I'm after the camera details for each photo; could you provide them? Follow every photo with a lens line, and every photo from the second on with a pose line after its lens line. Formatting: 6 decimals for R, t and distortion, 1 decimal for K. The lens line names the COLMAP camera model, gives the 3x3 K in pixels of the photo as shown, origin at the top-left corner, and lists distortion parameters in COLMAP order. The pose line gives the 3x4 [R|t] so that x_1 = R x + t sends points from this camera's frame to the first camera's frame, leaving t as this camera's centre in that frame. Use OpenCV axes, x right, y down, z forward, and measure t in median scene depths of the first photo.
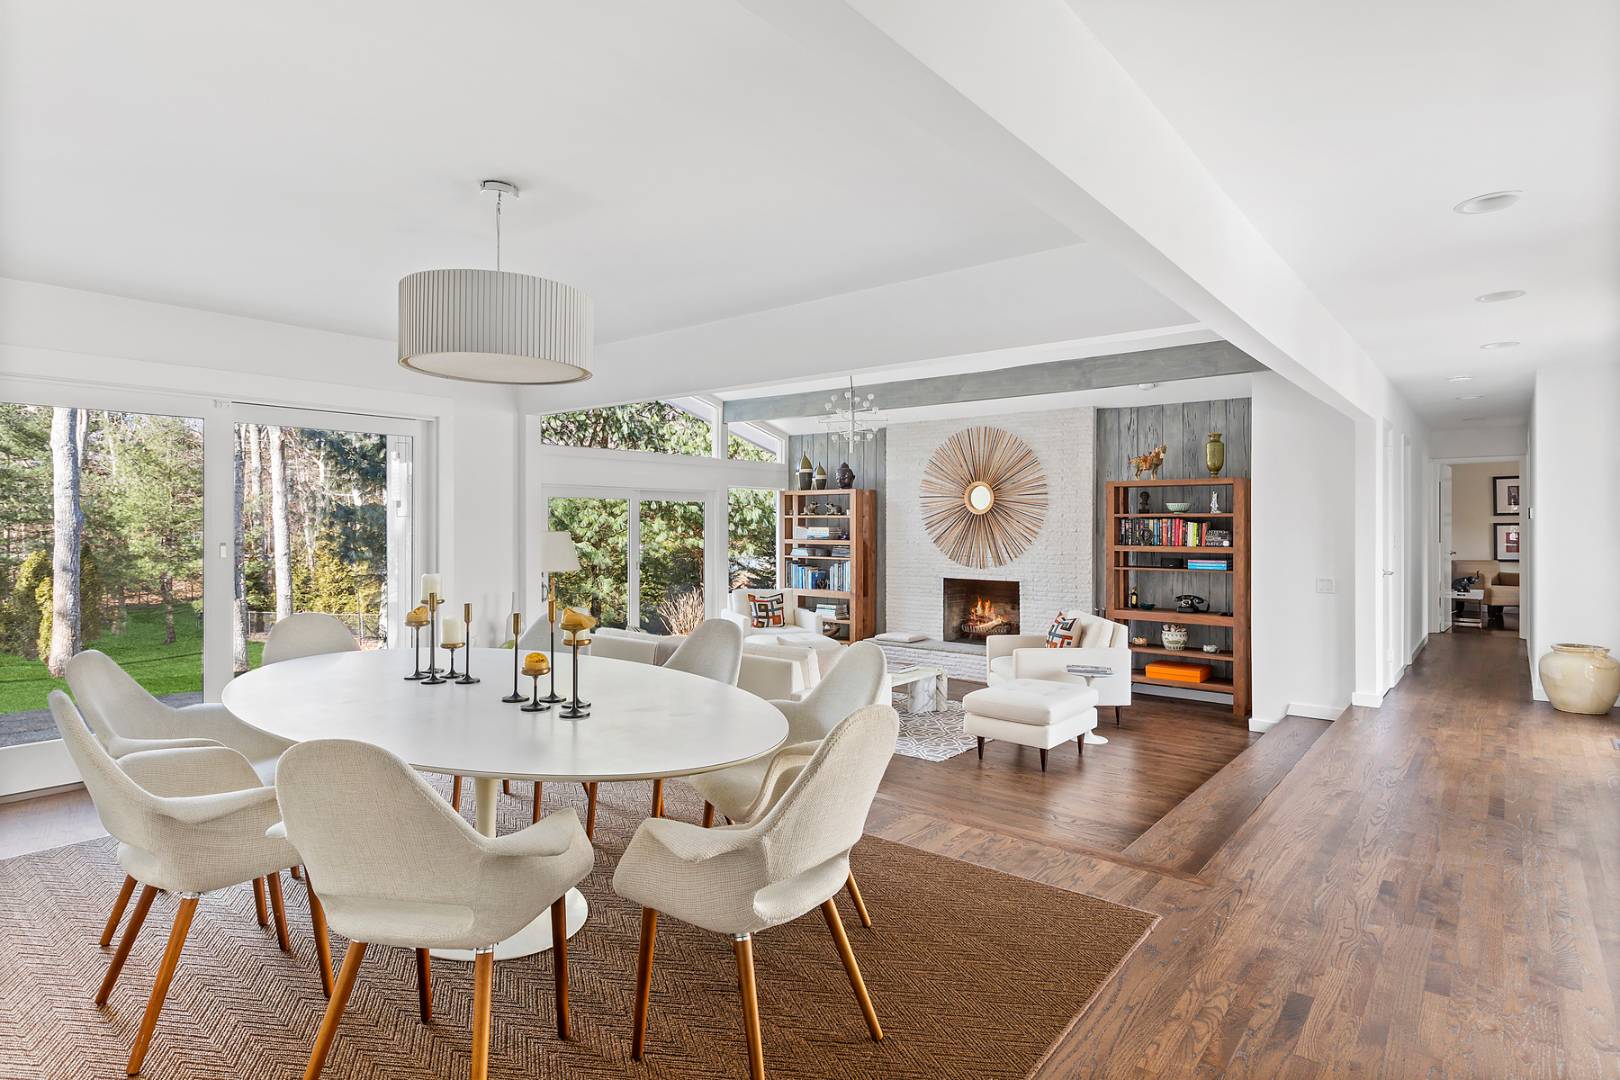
lens RADIAL K [[887.0, 0, 802.4], [0, 887.0, 529.2], [0, 0, 1]] dist [-0.001945, 0.000102]
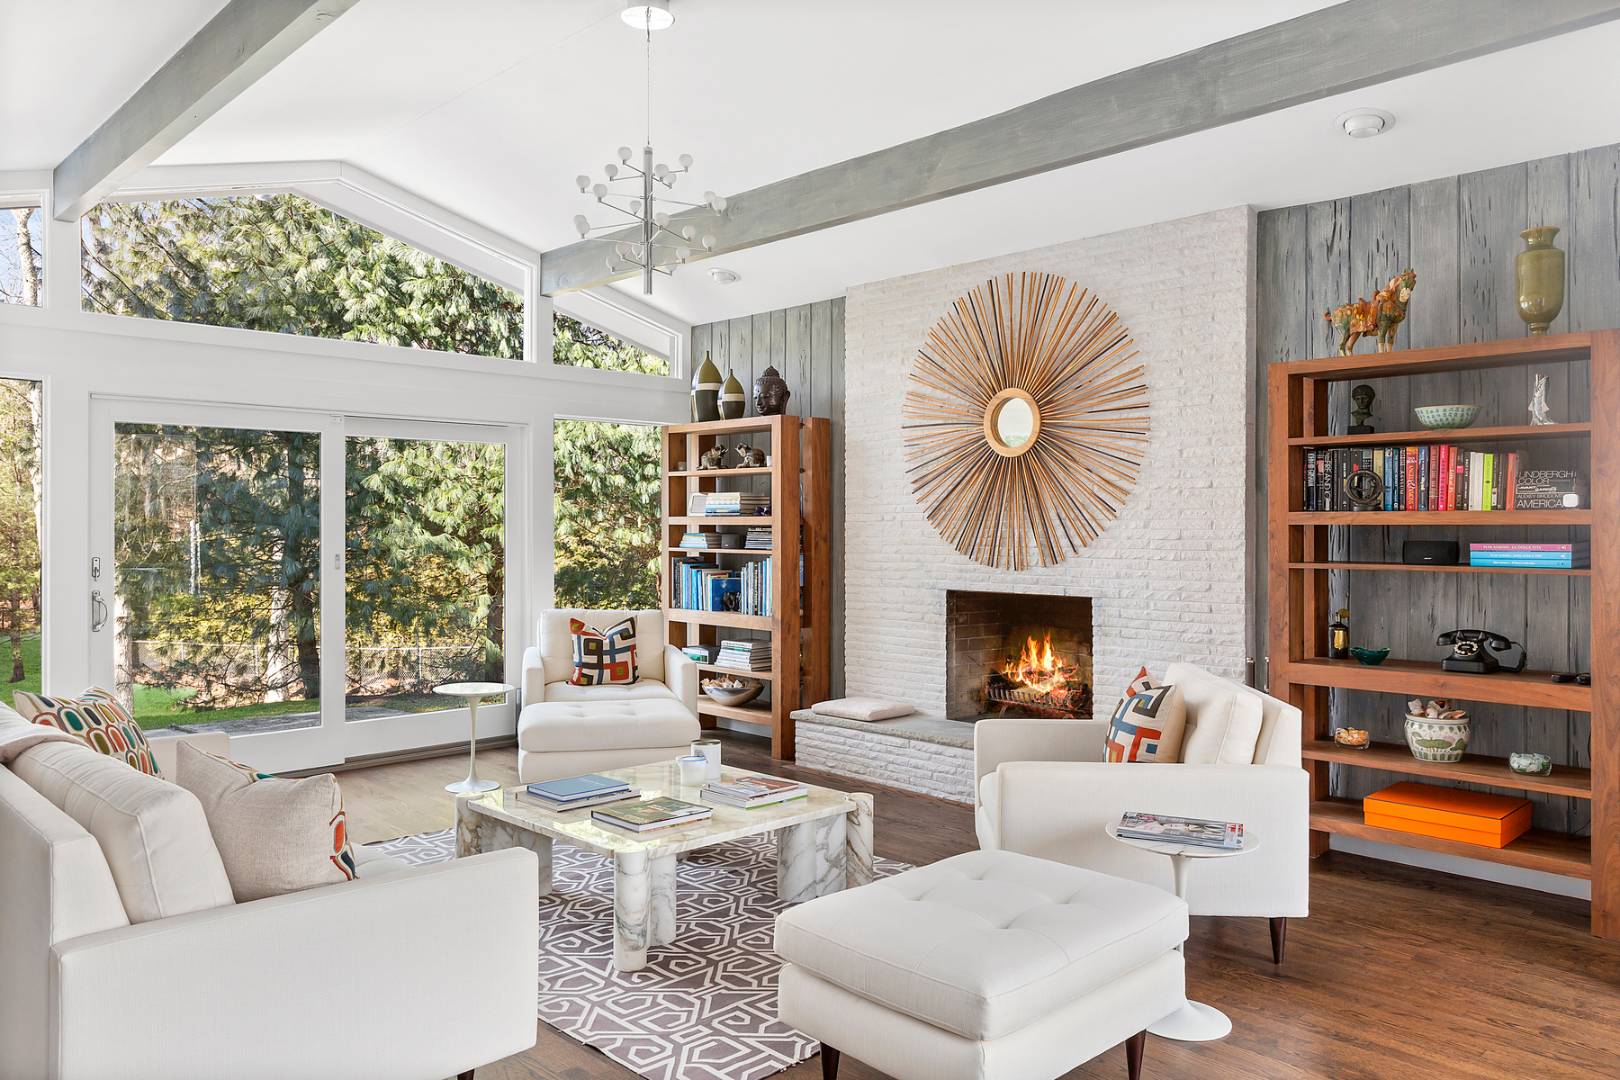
lens RADIAL K [[1160.2, 0, 814.1], [0, 1160.2, 534.0], [0, 0, 1]] dist [-0.003734, -0.002878]
pose [[0.993067, -0.000393, -0.117553, 0.172700], [0.000027, 0.999995, -0.003107, 0.027777], [0.117554, 0.003082, 0.993062, 0.380111]]
